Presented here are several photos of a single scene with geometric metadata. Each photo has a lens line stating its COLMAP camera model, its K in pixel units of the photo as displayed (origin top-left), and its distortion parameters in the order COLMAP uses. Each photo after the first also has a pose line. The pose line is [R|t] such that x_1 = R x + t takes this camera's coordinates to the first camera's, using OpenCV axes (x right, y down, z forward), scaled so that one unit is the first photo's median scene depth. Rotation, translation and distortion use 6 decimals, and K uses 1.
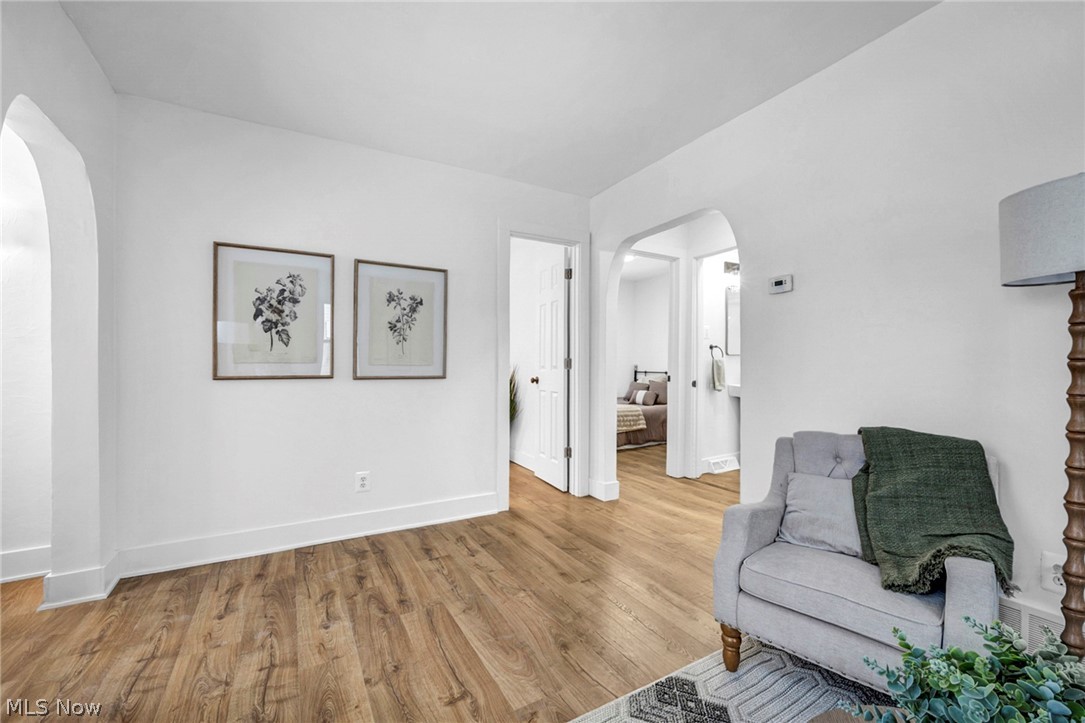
lens RADIAL K [[442.3, 0, 542.2], [0, 442.3, 364.1], [0, 0, 1]] dist [0.000136, 0.000593]
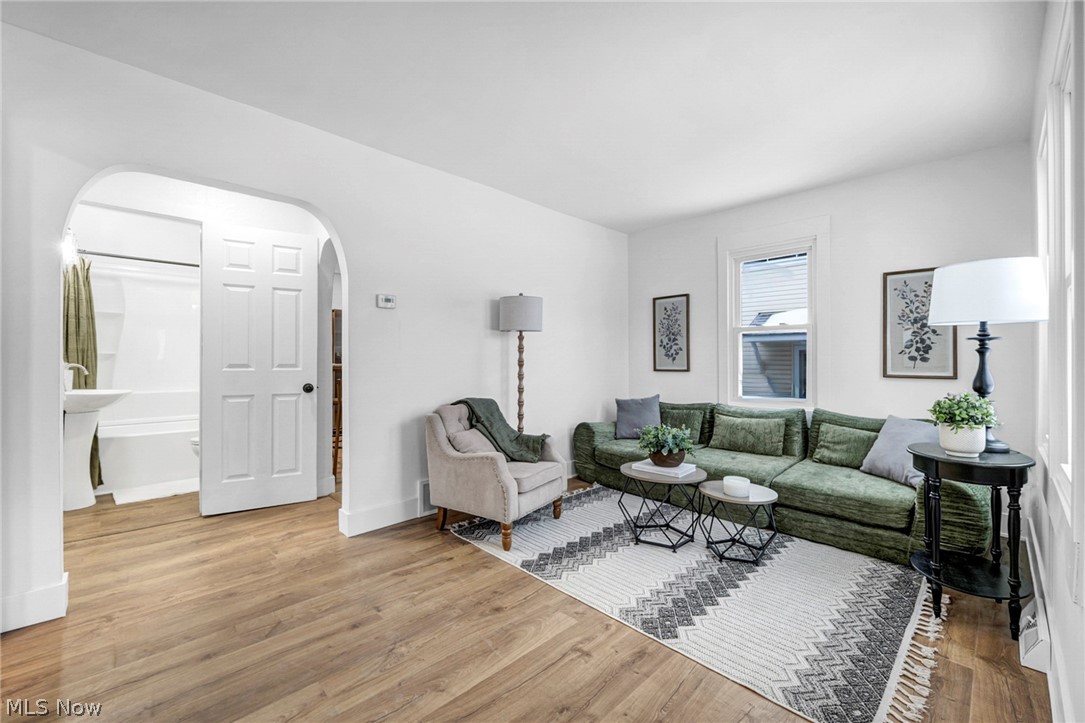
lens RADIAL K [[442.3, 0, 540.6], [0, 442.3, 361.6], [0, 0, 1]] dist [0.000136, 0.000593]
pose [[-0.239224, 0.001383, 0.970963, -0.965225], [-0.000997, 0.999998, -0.001670, -0.001402], [-0.970964, -0.001368, -0.239222, 1.033541]]
